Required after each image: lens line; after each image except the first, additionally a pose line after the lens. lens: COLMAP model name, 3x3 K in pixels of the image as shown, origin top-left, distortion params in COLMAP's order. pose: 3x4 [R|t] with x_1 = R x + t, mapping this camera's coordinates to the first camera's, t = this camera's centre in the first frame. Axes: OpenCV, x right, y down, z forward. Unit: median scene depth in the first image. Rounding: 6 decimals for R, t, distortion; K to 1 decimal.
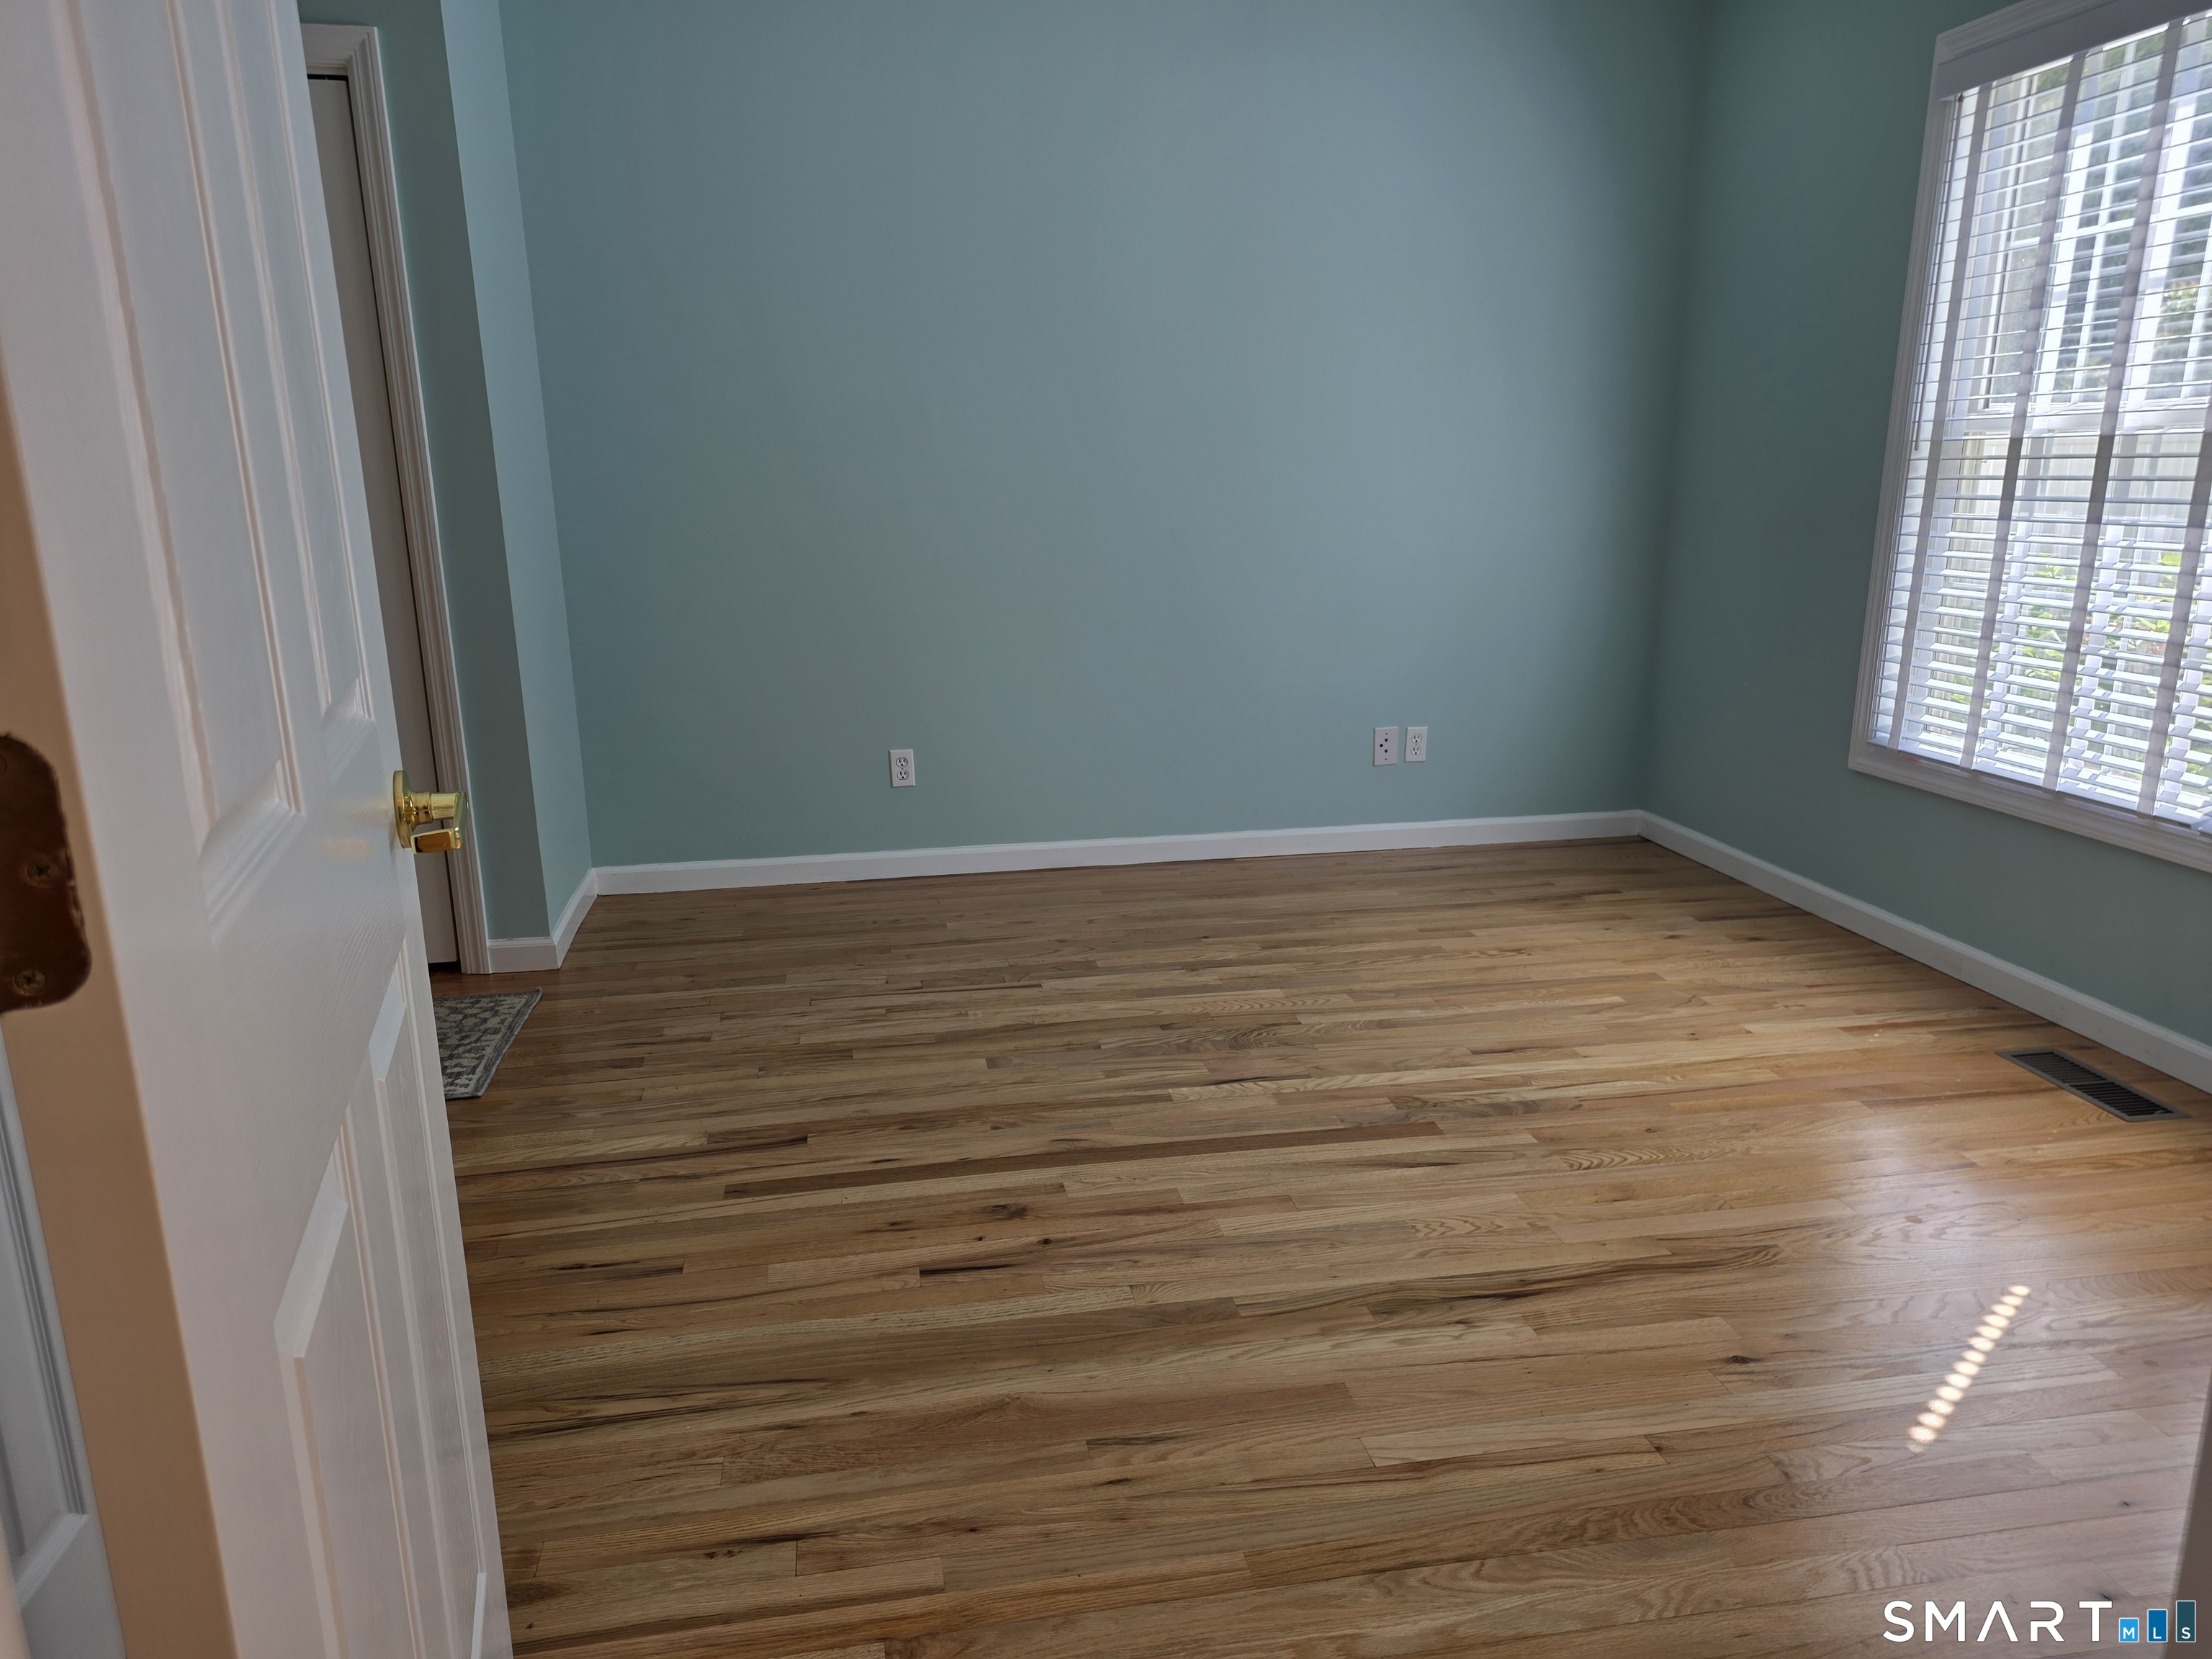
lens RADIAL K [[1471.5, 0, 1100.4], [0, 1471.5, 841.3], [0, 0, 1]] dist [0.163828, -0.217851]
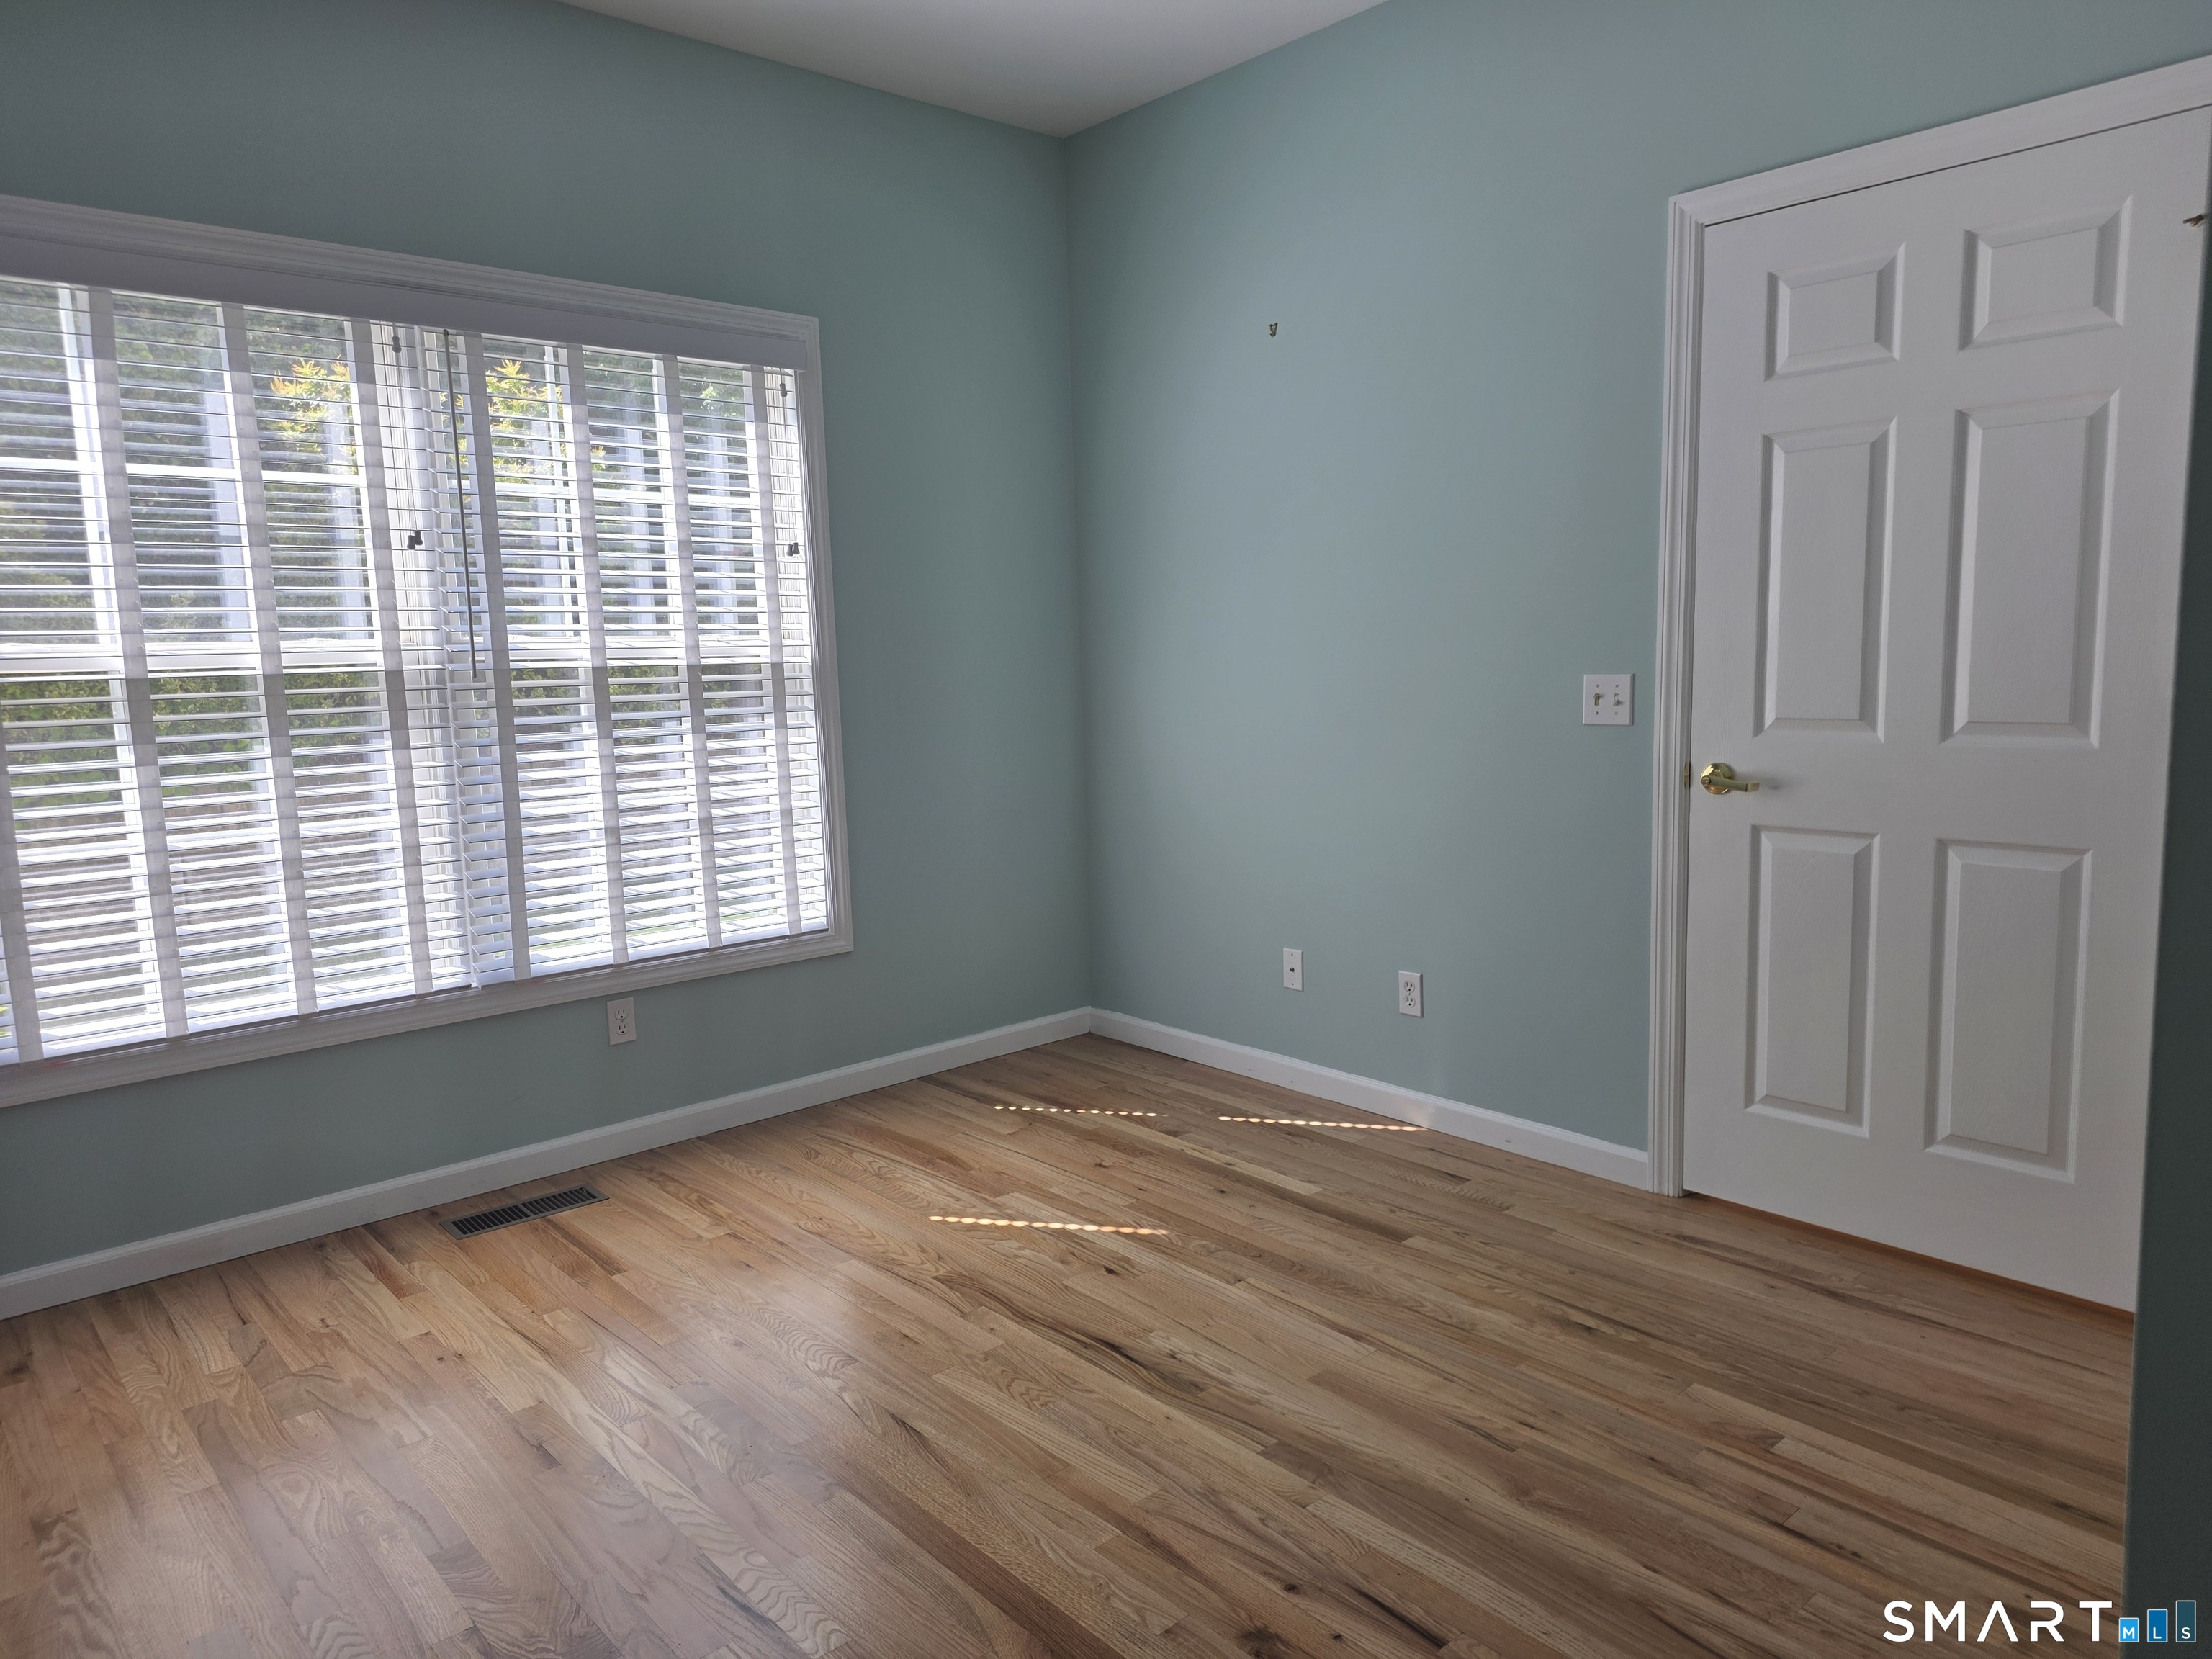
lens RADIAL K [[1471.5, 0, 1100.4], [0, 1471.5, 841.3], [0, 0, 1]] dist [0.163828, -0.217851]
pose [[-0.532484, -0.083621, 0.842299, -0.478047], [0.238162, 0.940104, 0.243892, -0.255662], [-0.812244, 0.330472, -0.480675, 0.995437]]
